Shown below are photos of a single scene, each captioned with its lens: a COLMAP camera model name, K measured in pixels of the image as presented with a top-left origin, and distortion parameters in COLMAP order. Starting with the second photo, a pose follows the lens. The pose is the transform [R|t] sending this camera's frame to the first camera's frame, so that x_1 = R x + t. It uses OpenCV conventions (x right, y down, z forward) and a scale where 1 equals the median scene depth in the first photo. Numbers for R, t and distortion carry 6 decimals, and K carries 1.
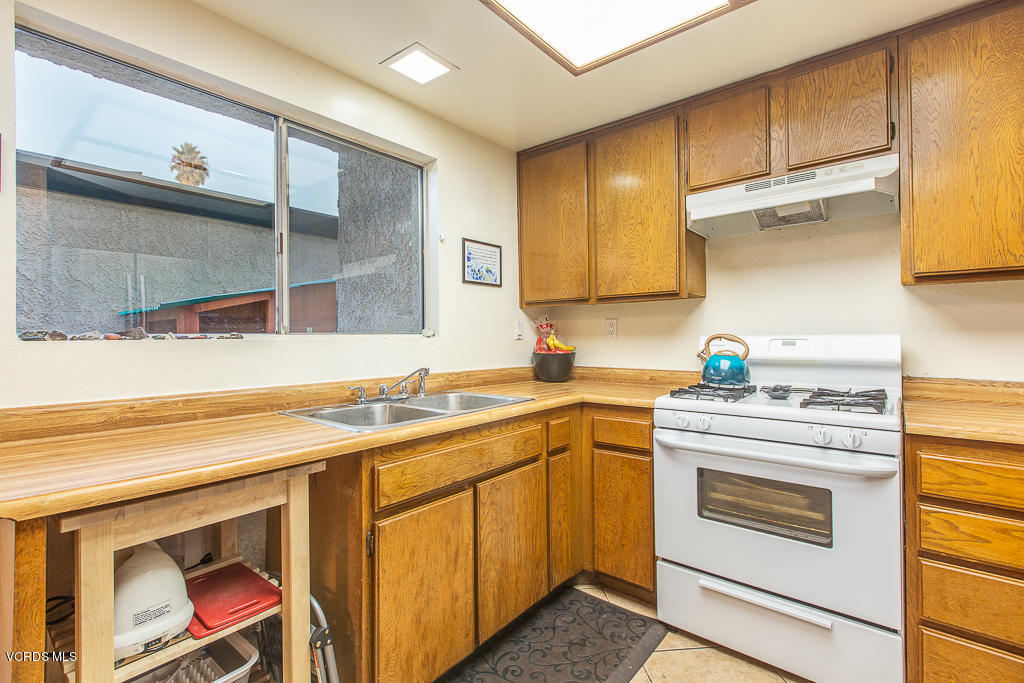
lens RADIAL K [[475.0, 0, 510.8], [0, 475.0, 328.9], [0, 0, 1]] dist [0.000902, 0.001130]
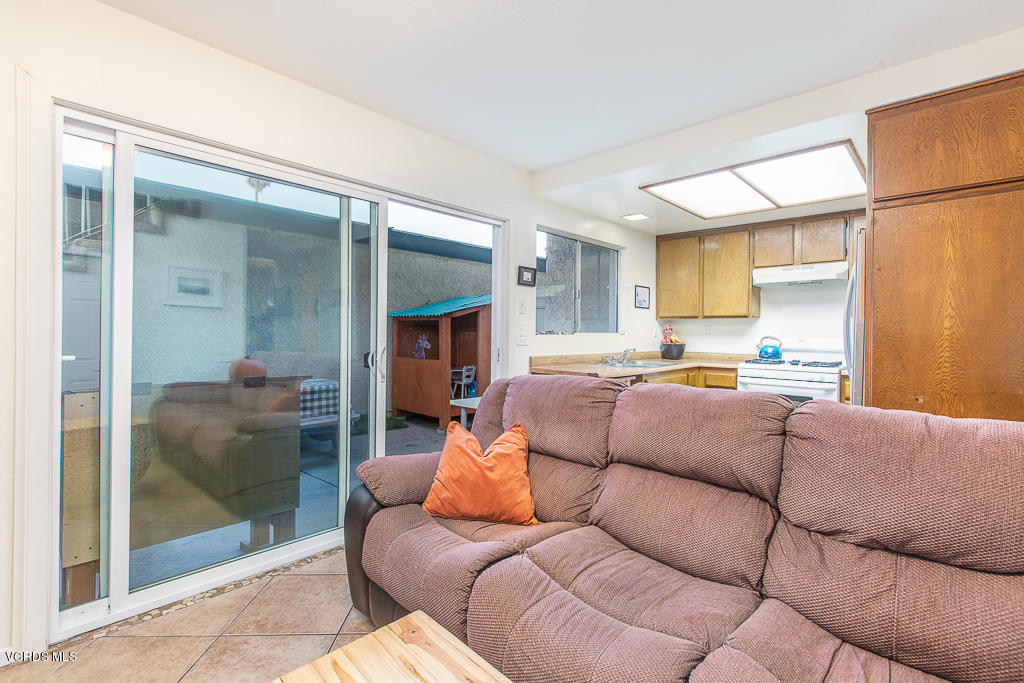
lens RADIAL K [[475.0, 0, 504.2], [0, 475.0, 328.4], [0, 0, 1]] dist [0.000902, 0.001130]
pose [[0.997390, 0.019892, -0.069407, -0.586263], [-0.019059, 0.999738, 0.012646, -0.027686], [0.069641, -0.011290, 0.997508, -1.196523]]
